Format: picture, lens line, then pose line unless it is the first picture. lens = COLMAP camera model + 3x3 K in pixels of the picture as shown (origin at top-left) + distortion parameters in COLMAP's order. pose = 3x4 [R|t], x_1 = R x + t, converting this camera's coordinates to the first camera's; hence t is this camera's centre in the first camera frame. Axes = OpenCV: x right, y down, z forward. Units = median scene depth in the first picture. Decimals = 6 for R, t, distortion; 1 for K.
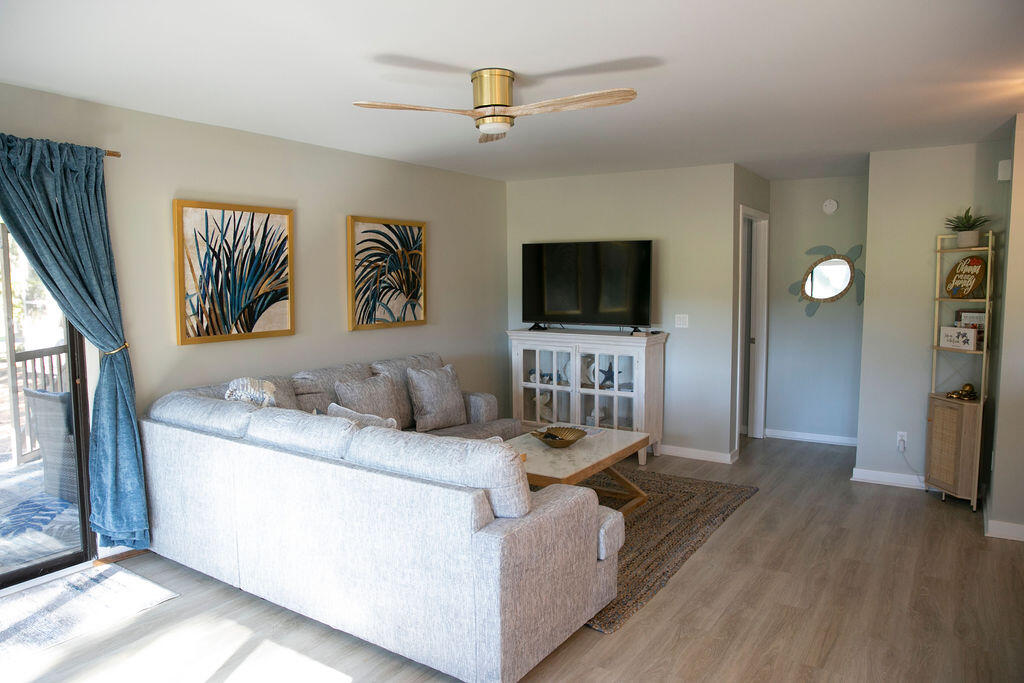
lens RADIAL K [[701.9, 0, 521.8], [0, 701.9, 337.2], [0, 0, 1]] dist [-0.098099, 0.045589]
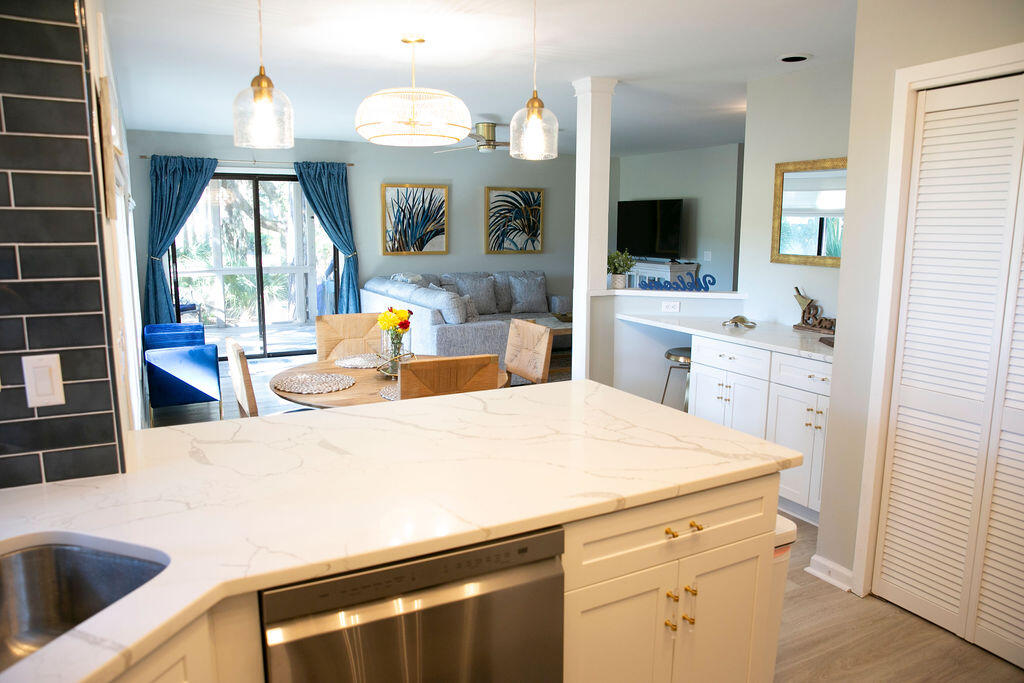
lens RADIAL K [[701.9, 0, 511.4], [0, 701.9, 342.5], [0, 0, 1]] dist [-0.098099, 0.045589]
pose [[0.876766, 0.085966, -0.473172, 0.753922], [-0.047377, 0.994547, 0.092902, 0.052108], [0.478579, -0.059036, 0.876058, -0.584403]]
